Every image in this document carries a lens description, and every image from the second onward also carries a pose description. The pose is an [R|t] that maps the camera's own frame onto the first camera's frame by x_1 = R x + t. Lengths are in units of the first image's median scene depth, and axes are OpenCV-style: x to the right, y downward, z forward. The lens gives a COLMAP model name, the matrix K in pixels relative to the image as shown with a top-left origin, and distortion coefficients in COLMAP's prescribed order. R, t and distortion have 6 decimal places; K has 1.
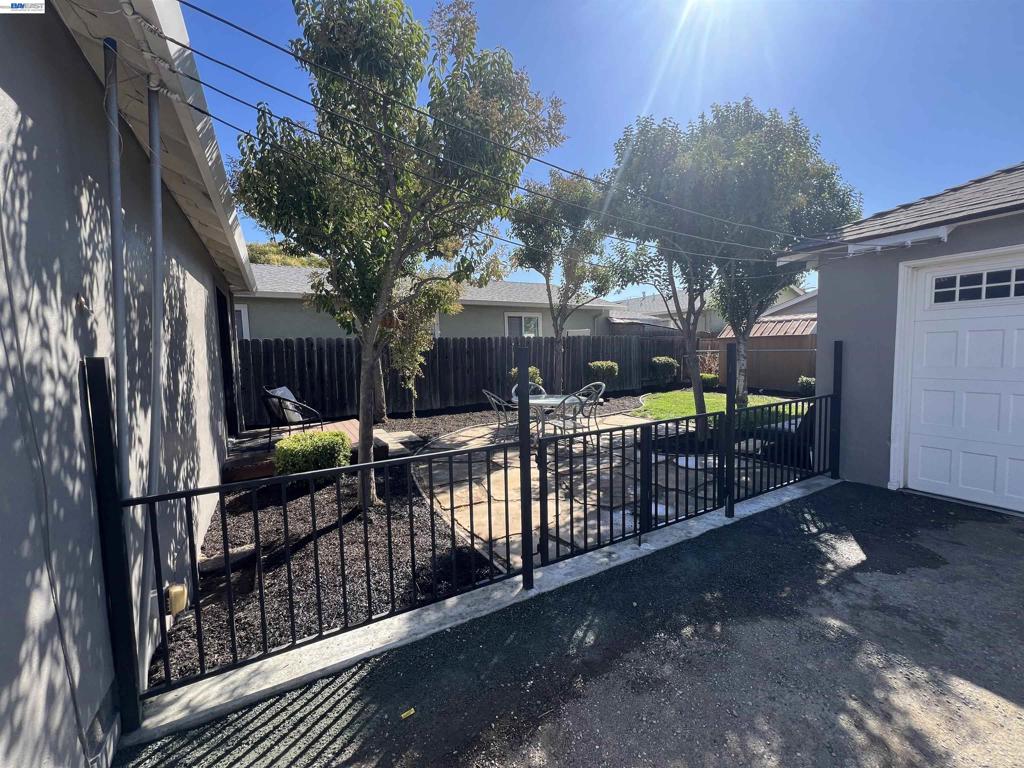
lens RADIAL K [[409.0, 0, 512.0], [0, 409.0, 384.0], [0, 0, 1]] dist [0.000576, 0.000036]
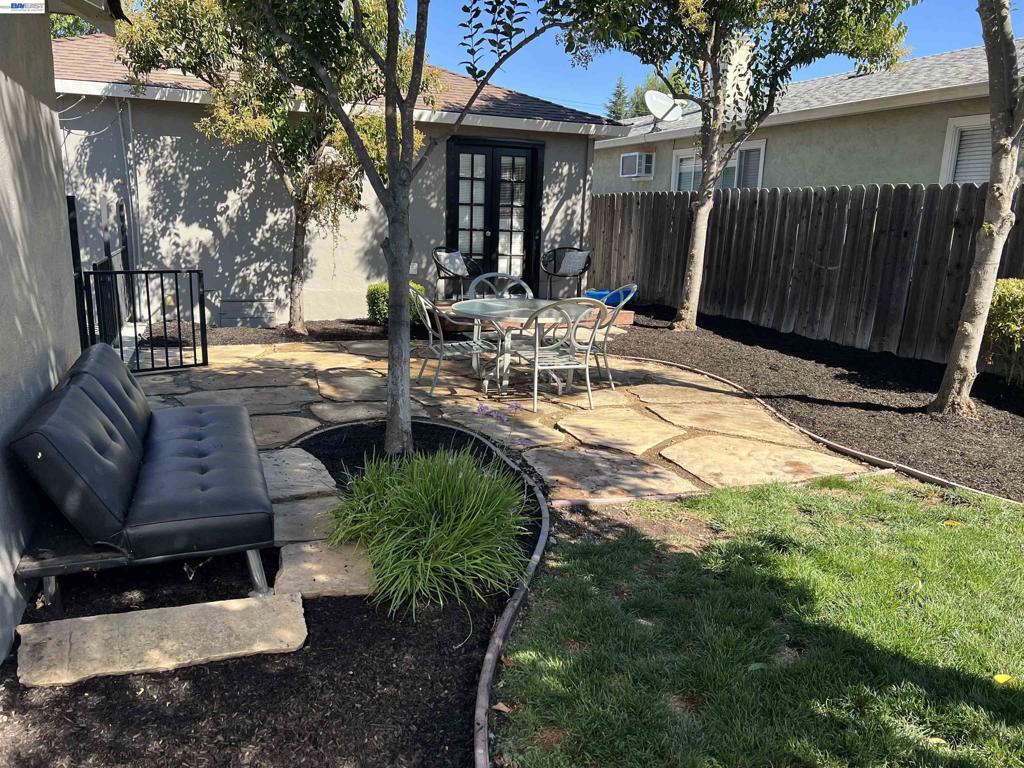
lens RADIAL K [[752.5, 0, 512.0], [0, 752.5, 384.0], [0, 0, 1]] dist [0.026025, -0.029933]
pose [[-0.128936, 0.232594, -0.963989, 1.907943], [-0.105569, 0.963360, 0.246562, -0.183724], [0.986018, 0.133558, -0.099657, 1.991236]]
